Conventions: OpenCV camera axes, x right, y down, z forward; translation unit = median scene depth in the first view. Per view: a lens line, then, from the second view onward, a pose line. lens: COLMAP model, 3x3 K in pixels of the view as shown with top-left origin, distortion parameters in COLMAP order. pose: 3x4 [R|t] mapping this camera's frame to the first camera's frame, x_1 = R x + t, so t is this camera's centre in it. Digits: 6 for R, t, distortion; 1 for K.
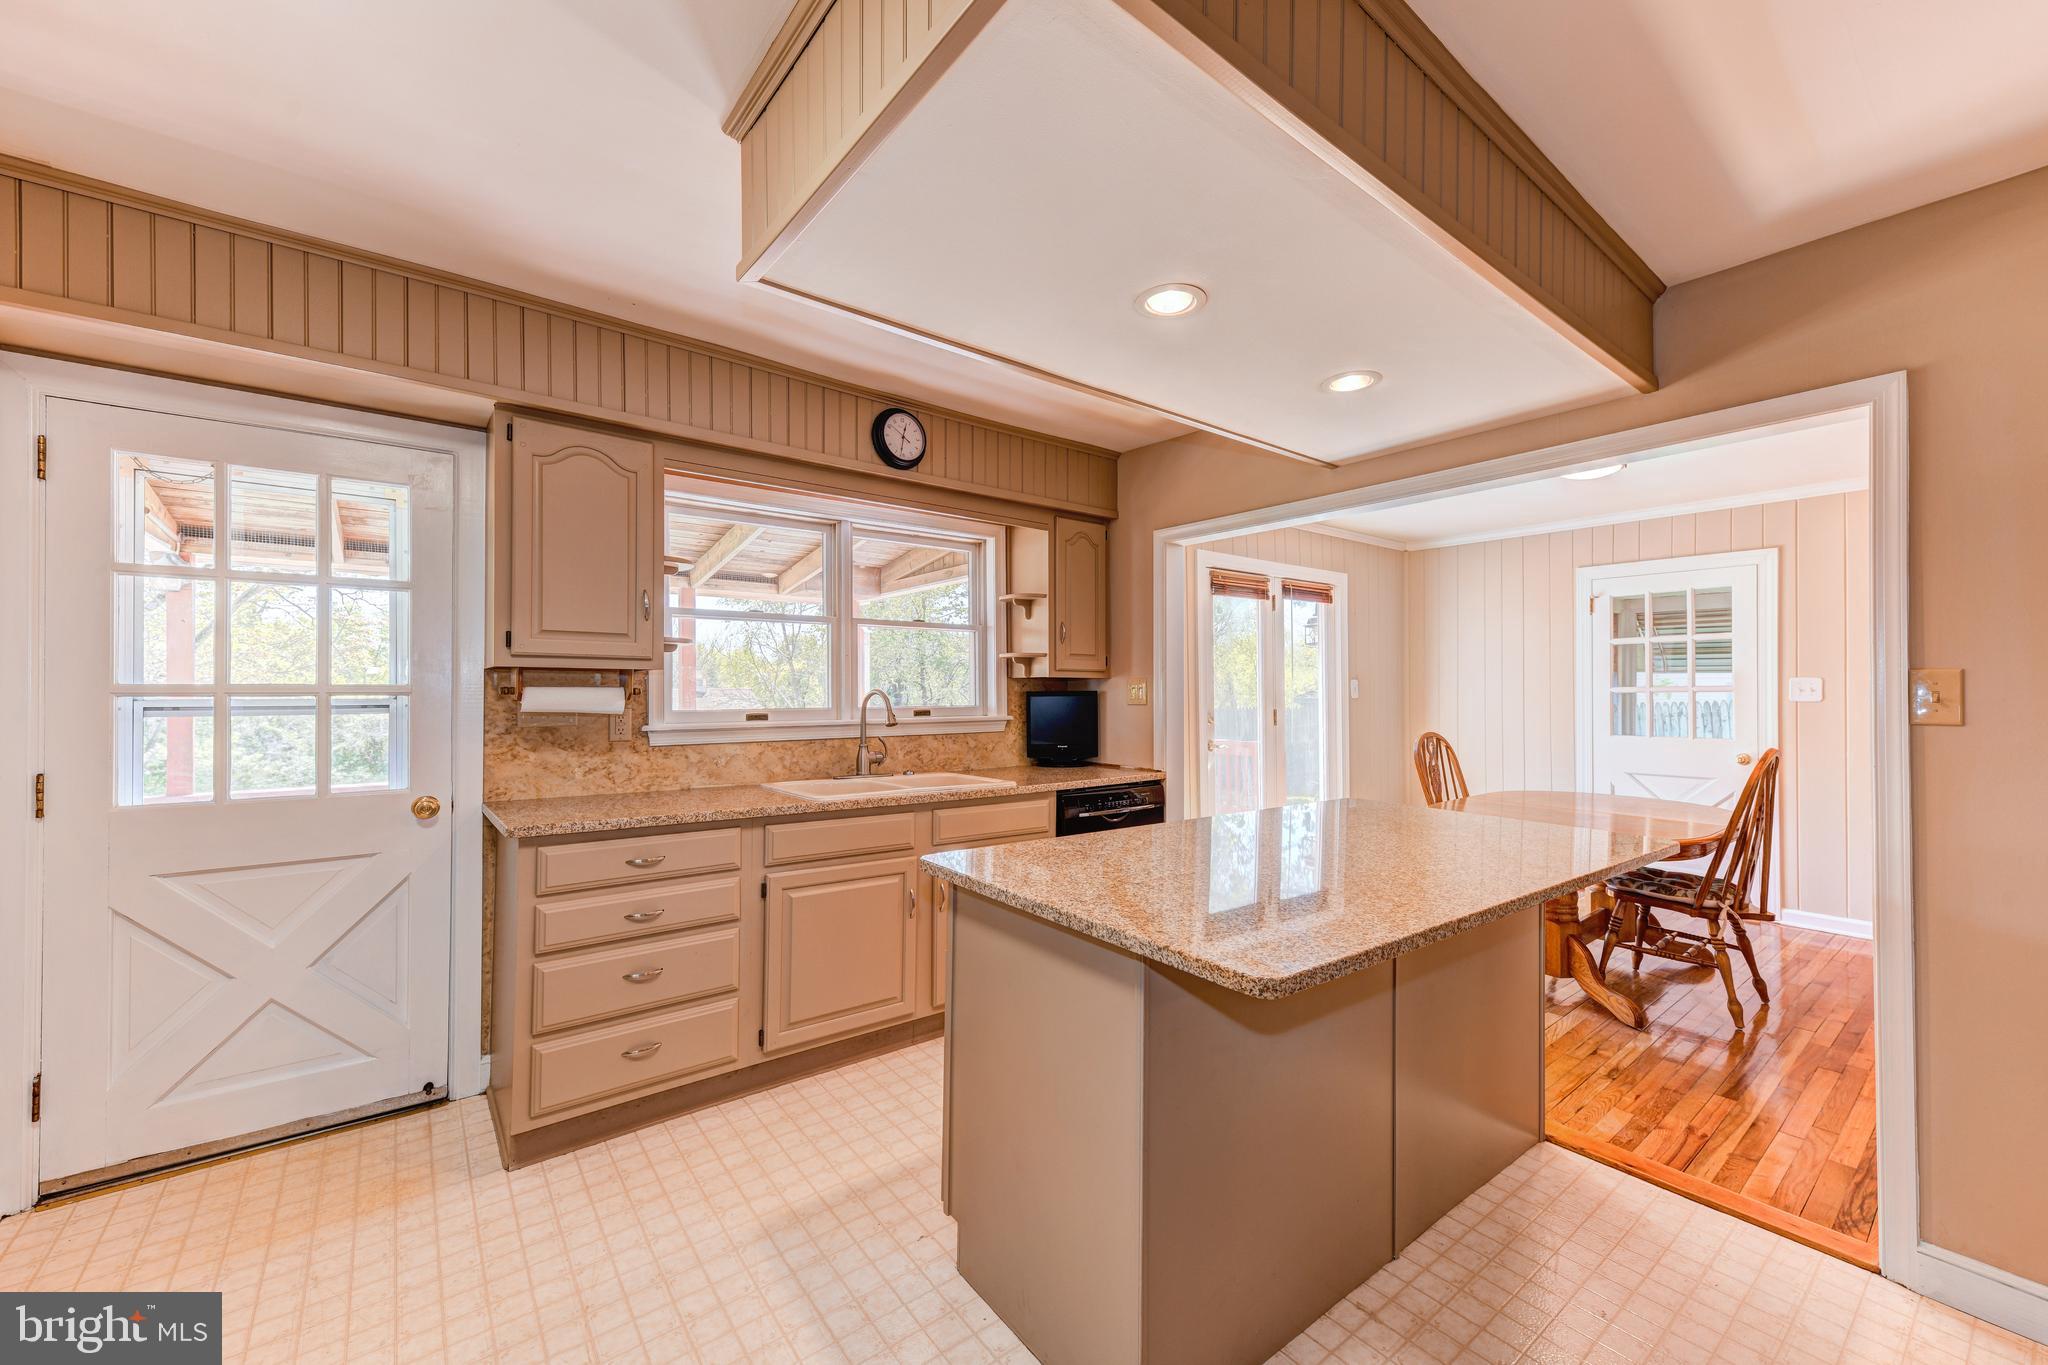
lens RADIAL K [[801.2, 0, 1025.8], [0, 801.2, 693.0], [0, 0, 1]] dist [0.008089, 0.000203]
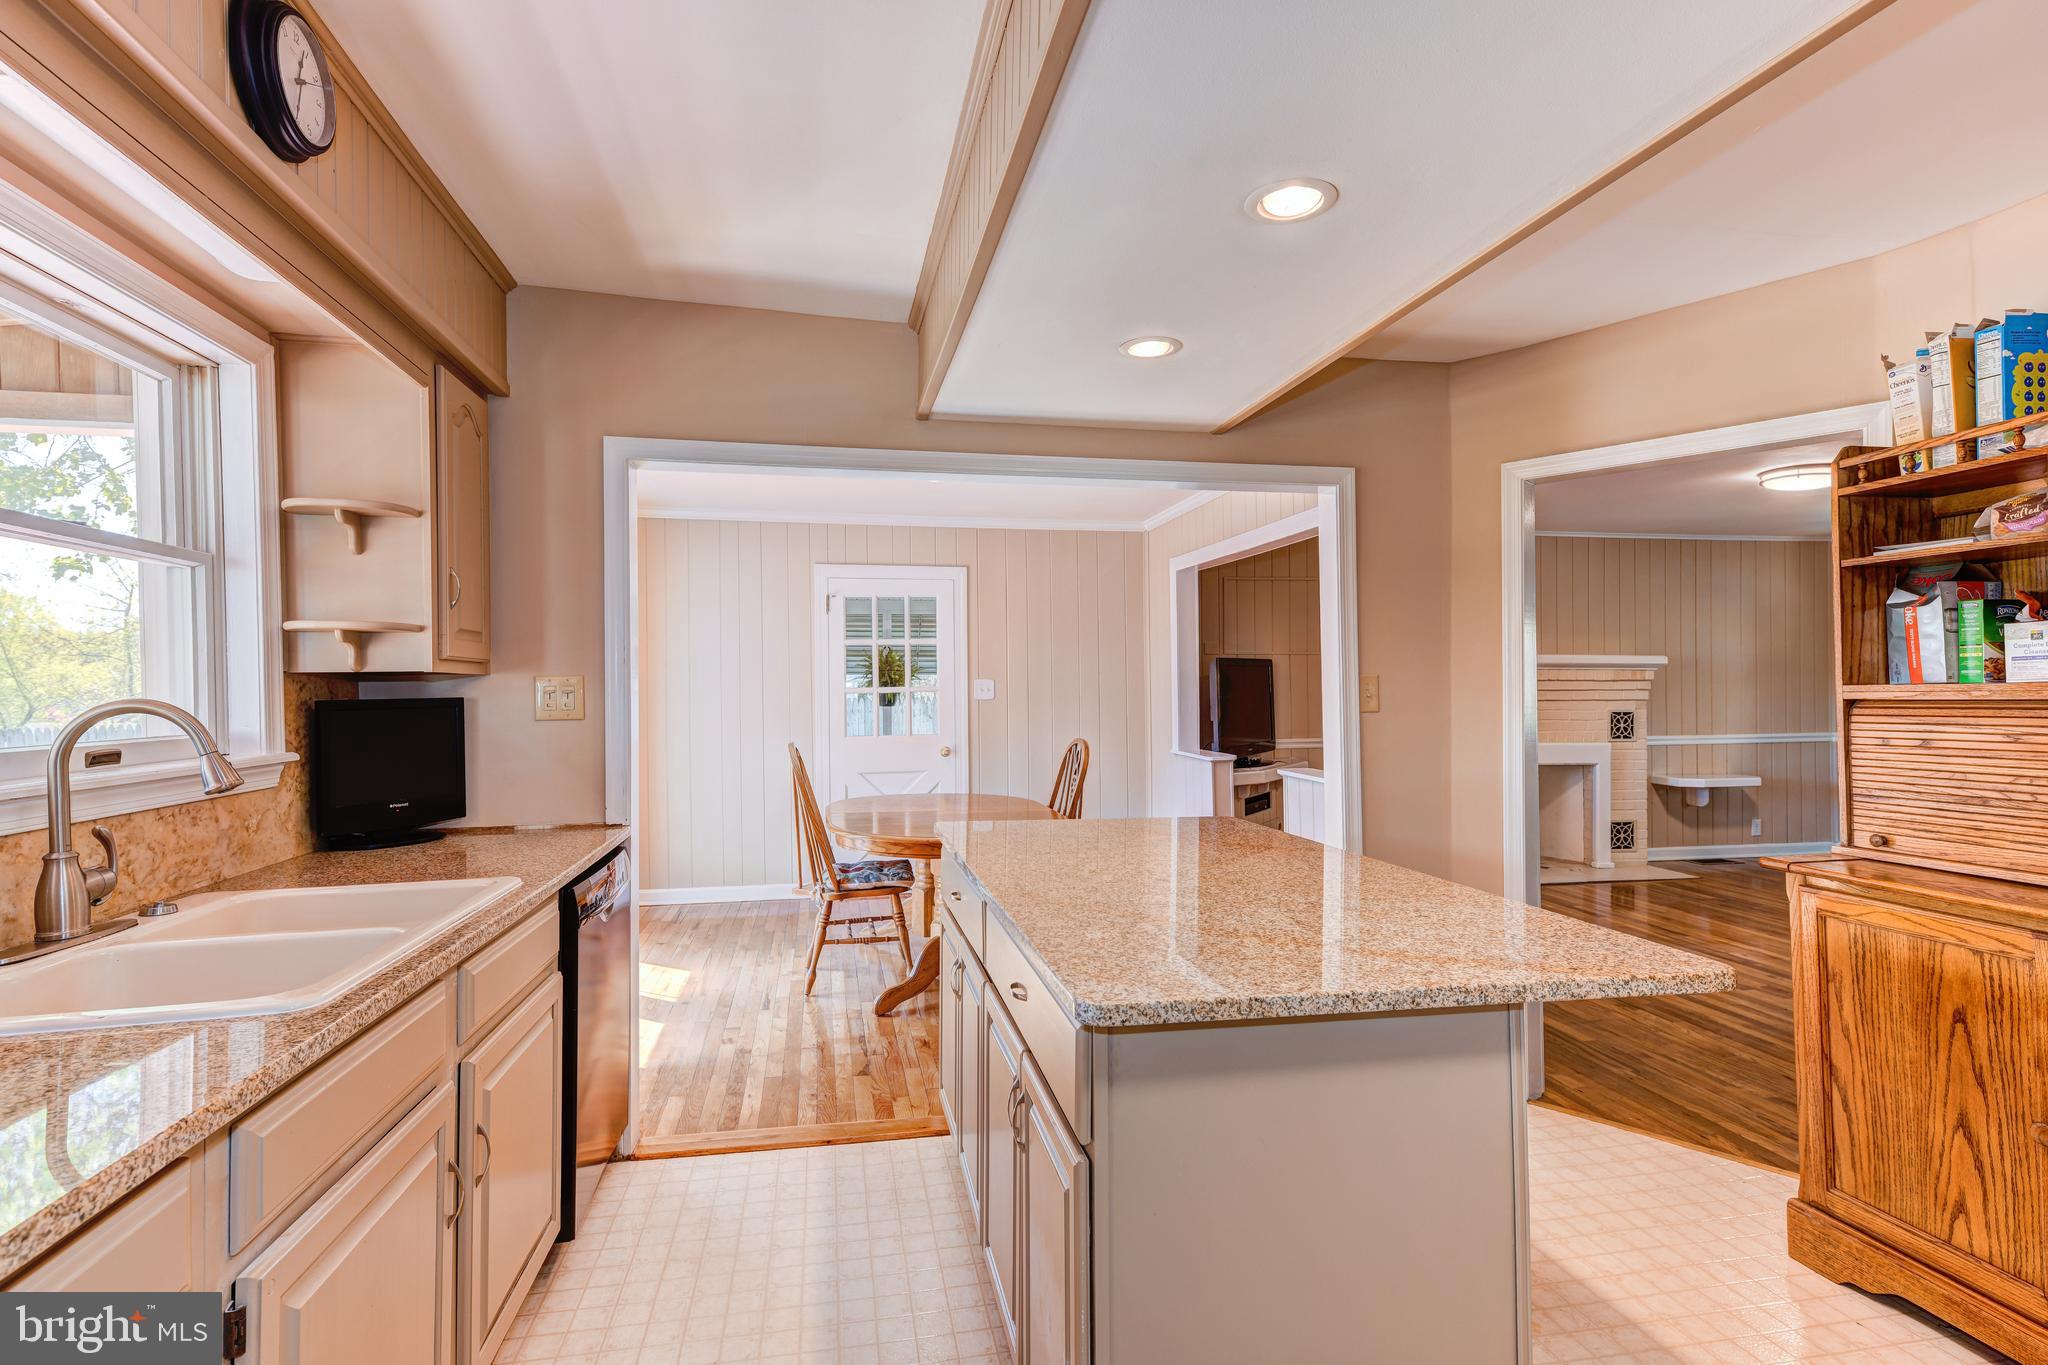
lens RADIAL K [[989.7, 0, 1025.0], [0, 989.7, 687.7], [0, 0, 1]] dist [0.027341, 0.000309]
pose [[0.444918, -0.003224, 0.895566, -0.417936], [0.009937, 0.999950, -0.001337, -0.005401], [-0.895516, 0.009494, 0.444928, 0.406872]]
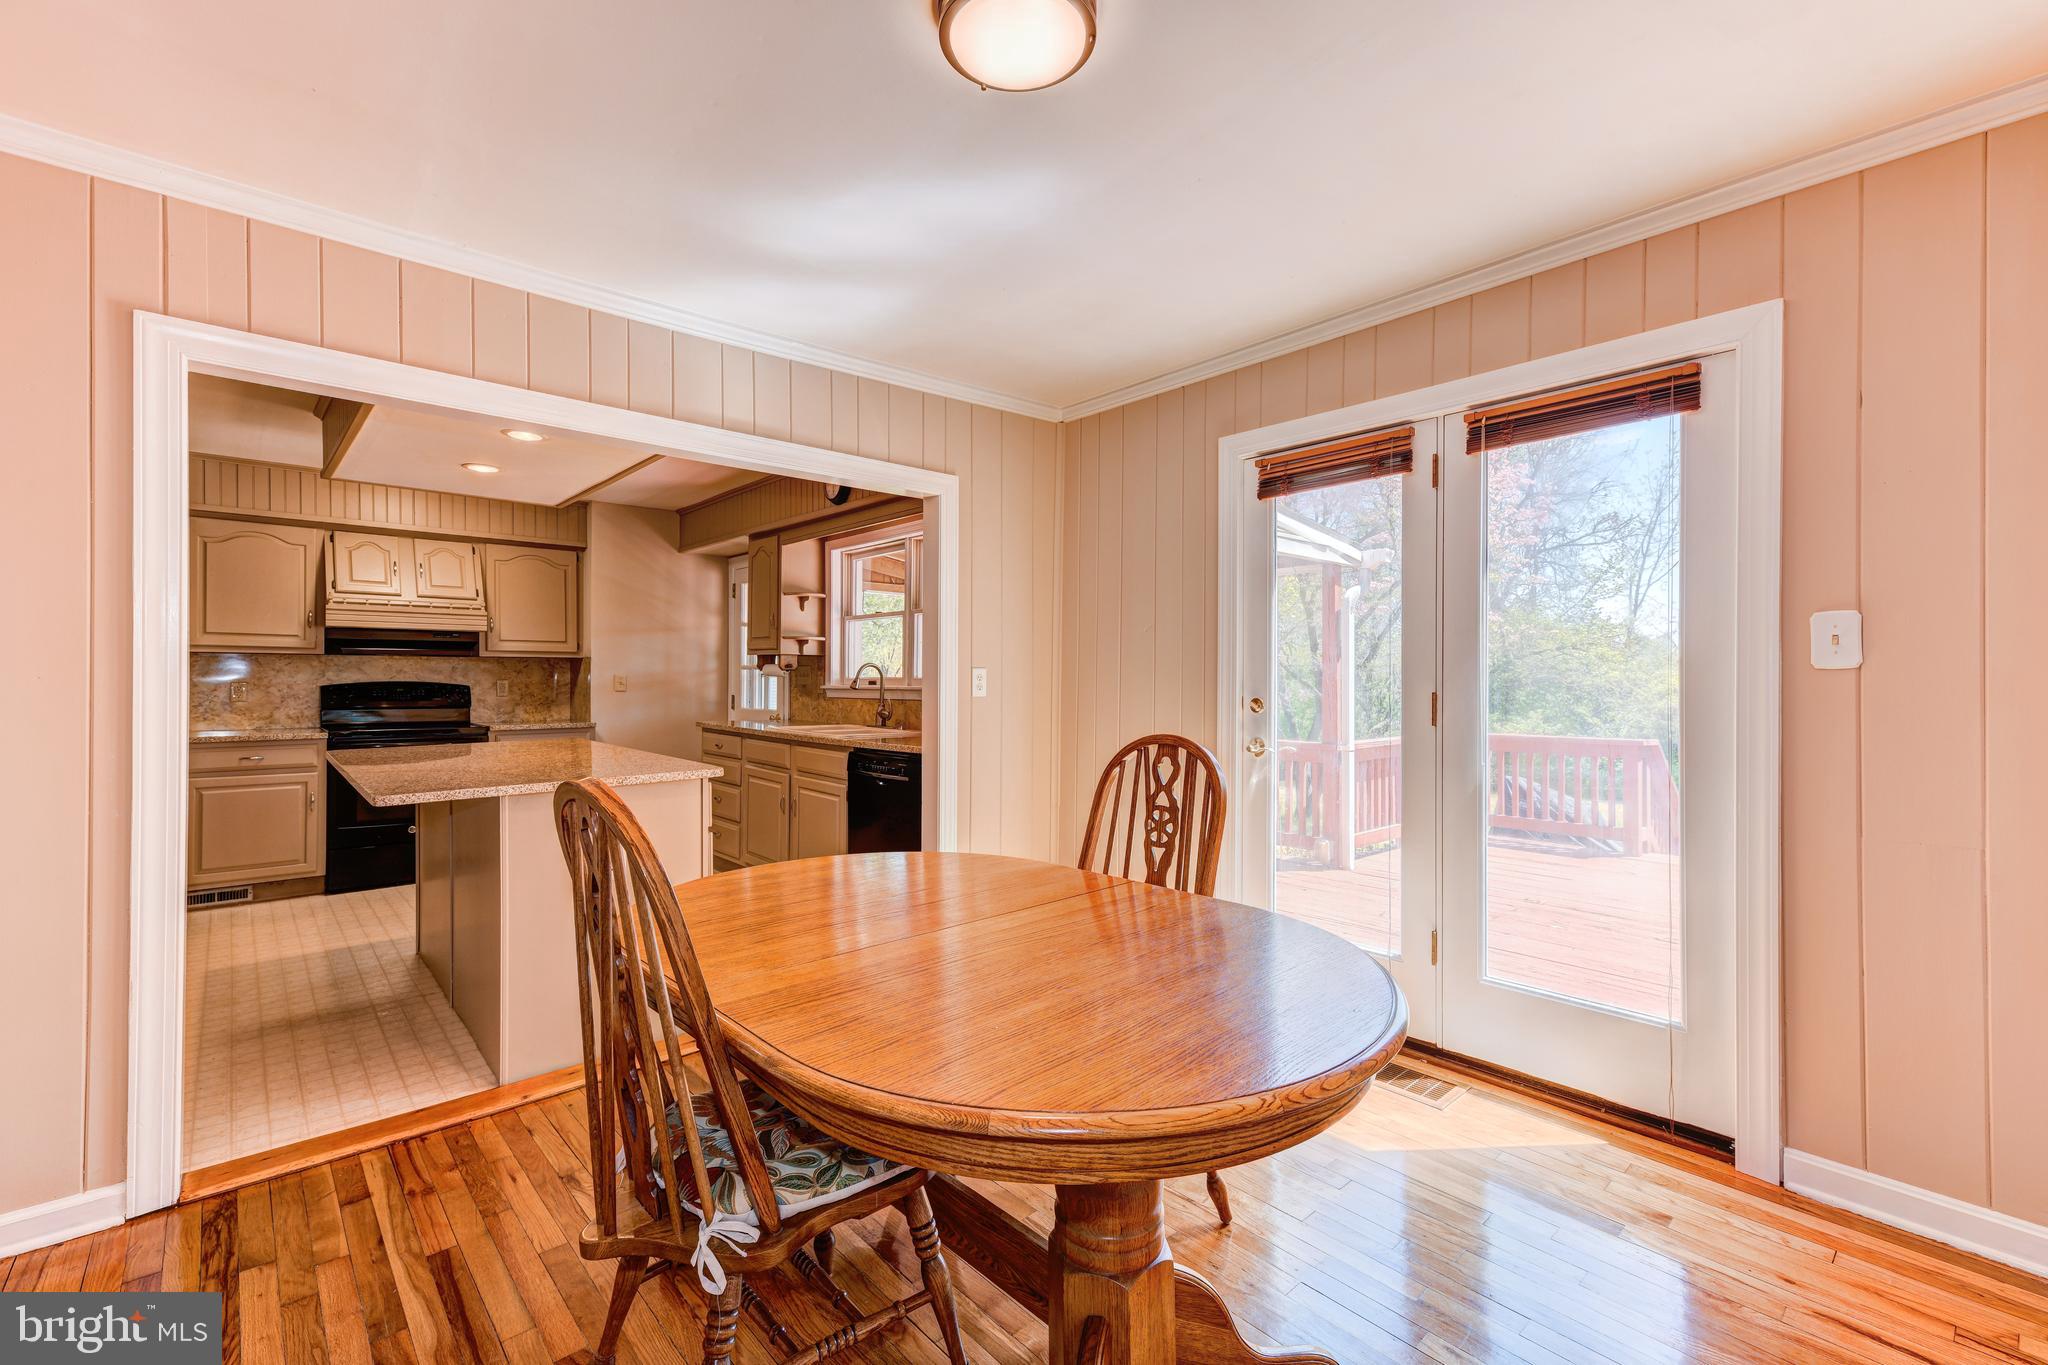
lens RADIAL K [[889.5, 0, 1014.3], [0, 889.5, 681.4], [0, 0, 1]] dist [0.040834, -0.000166]
pose [[0.052981, 0.002149, -0.998593, 1.319551], [-0.007518, 0.999970, 0.001753, 0.021763], [0.998567, 0.007414, 0.052996, 1.145026]]
